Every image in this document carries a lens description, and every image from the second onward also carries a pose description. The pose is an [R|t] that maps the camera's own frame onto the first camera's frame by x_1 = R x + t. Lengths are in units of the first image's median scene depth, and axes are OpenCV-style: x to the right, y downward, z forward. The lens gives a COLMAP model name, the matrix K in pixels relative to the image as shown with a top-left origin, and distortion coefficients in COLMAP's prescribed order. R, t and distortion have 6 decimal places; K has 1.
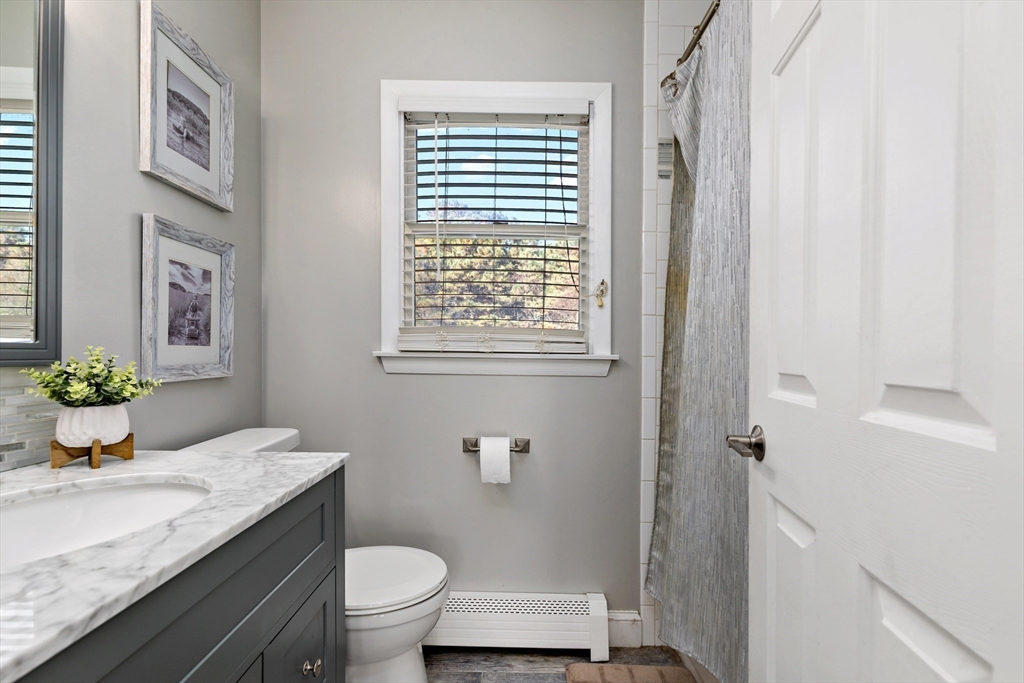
lens RADIAL K [[474.8, 0, 518.2], [0, 474.8, 353.6], [0, 0, 1]] dist [0.004055, 0.000205]
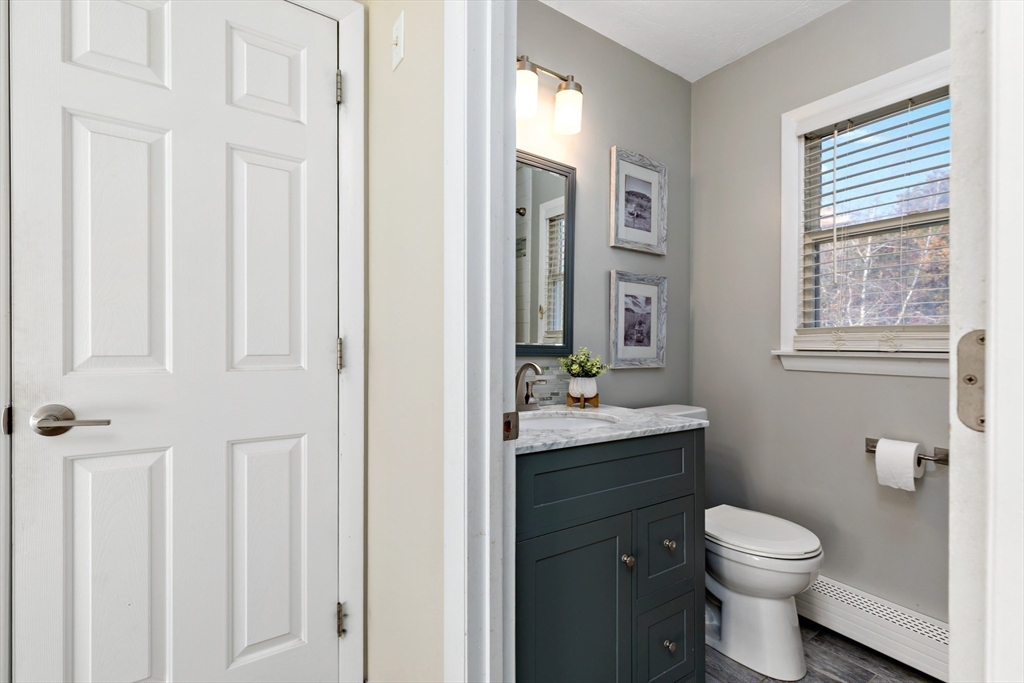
lens RADIAL K [[474.8, 0, 518.2], [0, 474.8, 353.6], [0, 0, 1]] dist [0.004055, 0.000205]
pose [[0.566460, 0.008968, -0.824040, 0.403731], [-0.008552, 0.999951, 0.005003, 0.002928], [0.824045, 0.004213, 0.566509, -0.232448]]
